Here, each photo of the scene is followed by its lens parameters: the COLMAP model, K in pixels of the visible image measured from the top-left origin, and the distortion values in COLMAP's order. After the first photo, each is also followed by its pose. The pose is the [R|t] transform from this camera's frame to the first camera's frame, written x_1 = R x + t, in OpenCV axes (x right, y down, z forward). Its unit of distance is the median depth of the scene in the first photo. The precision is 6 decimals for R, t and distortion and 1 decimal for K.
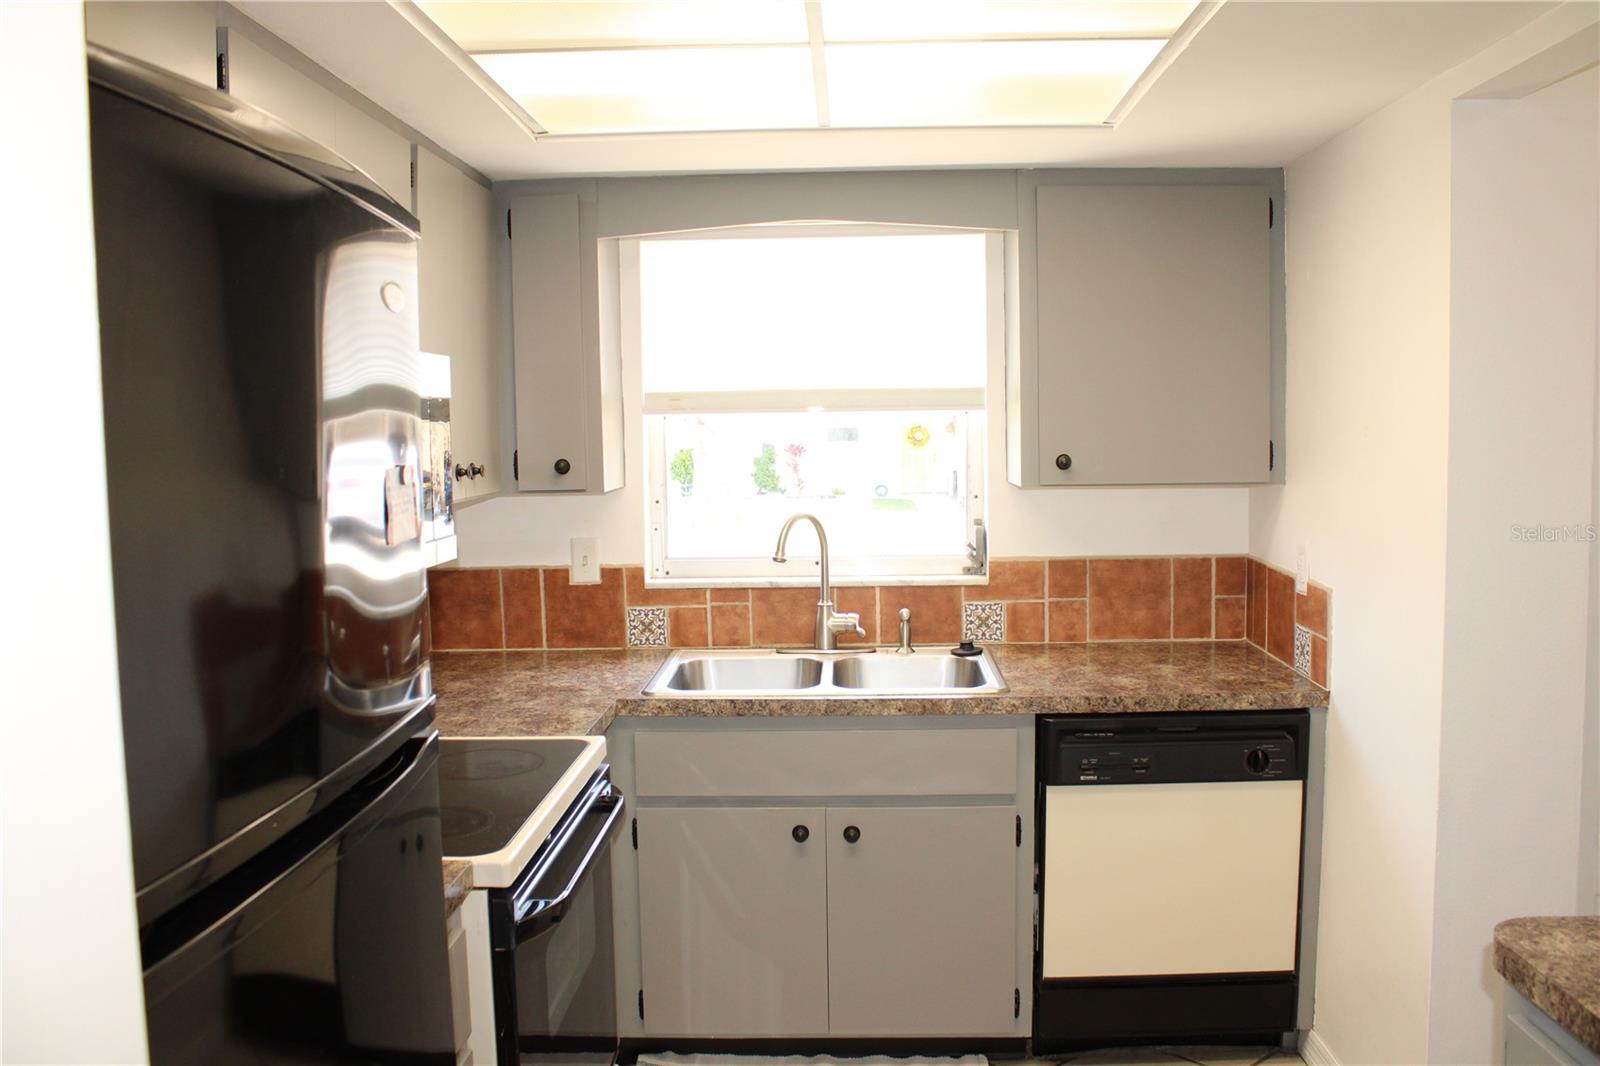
lens RADIAL K [[1345.7, 0, 816.5], [0, 1345.7, 522.0], [0, 0, 1]] dist [-0.168334, 0.153585]
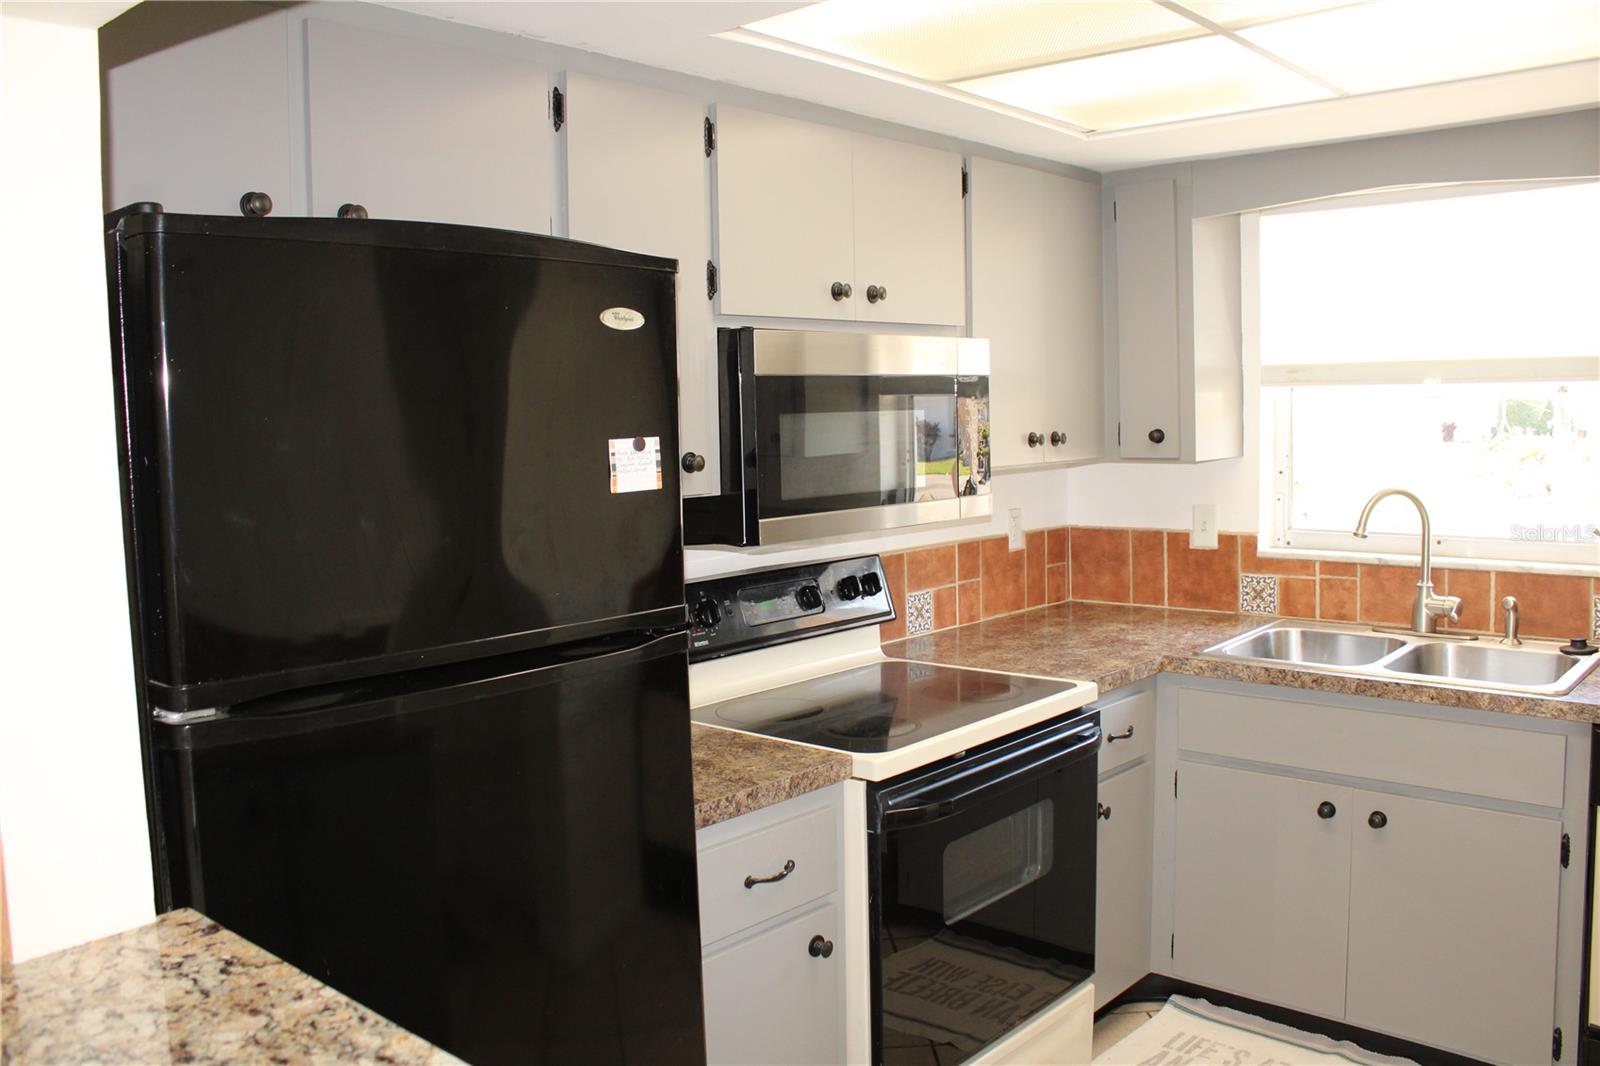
lens RADIAL K [[1345.7, 0, 816.5], [0, 1345.7, 522.0], [0, 0, 1]] dist [-0.168334, 0.153585]
pose [[0.769094, 0.053750, -0.636871, 0.261599], [-0.036338, 0.998523, 0.040390, -0.005473], [0.638102, -0.007921, 0.769911, 0.007127]]
